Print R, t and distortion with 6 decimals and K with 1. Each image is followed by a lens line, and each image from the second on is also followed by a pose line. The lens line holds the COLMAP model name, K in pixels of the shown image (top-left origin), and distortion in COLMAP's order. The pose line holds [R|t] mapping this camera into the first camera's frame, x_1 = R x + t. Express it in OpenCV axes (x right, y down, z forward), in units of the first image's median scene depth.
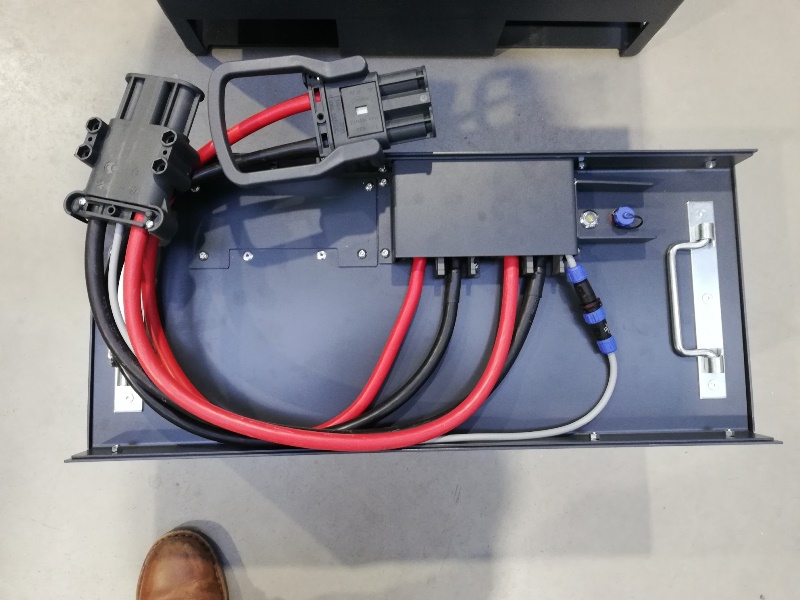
lens RADIAL K [[592.9, 0, 398.0], [0, 592.9, 299.6], [0, 0, 1]] dist [0.018109, -0.047519]
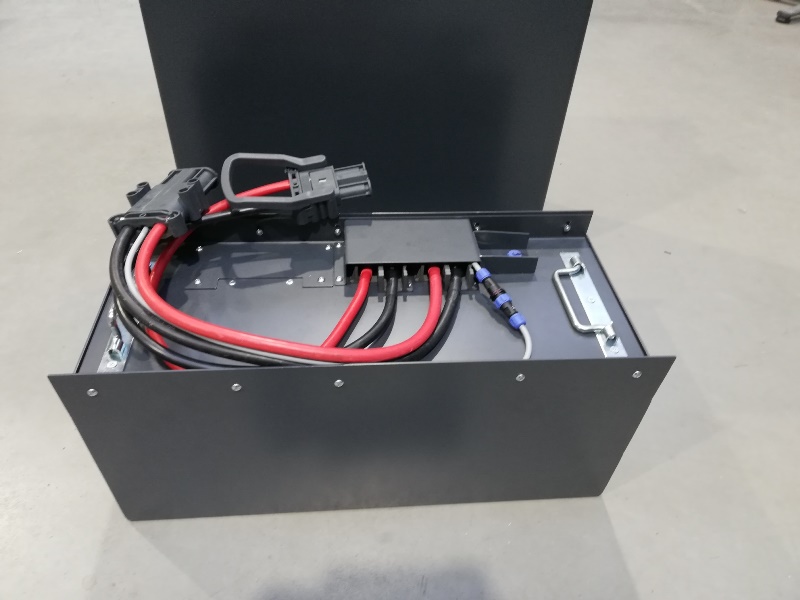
lens RADIAL K [[592.9, 0, 402.6], [0, 592.9, 295.5], [0, 0, 1]] dist [0.018109, -0.047519]
pose [[0.997586, -0.033473, 0.060837, 0.036911], [0.065135, 0.754693, -0.652837, 0.816944], [-0.024060, 0.655224, 0.755051, 0.032470]]
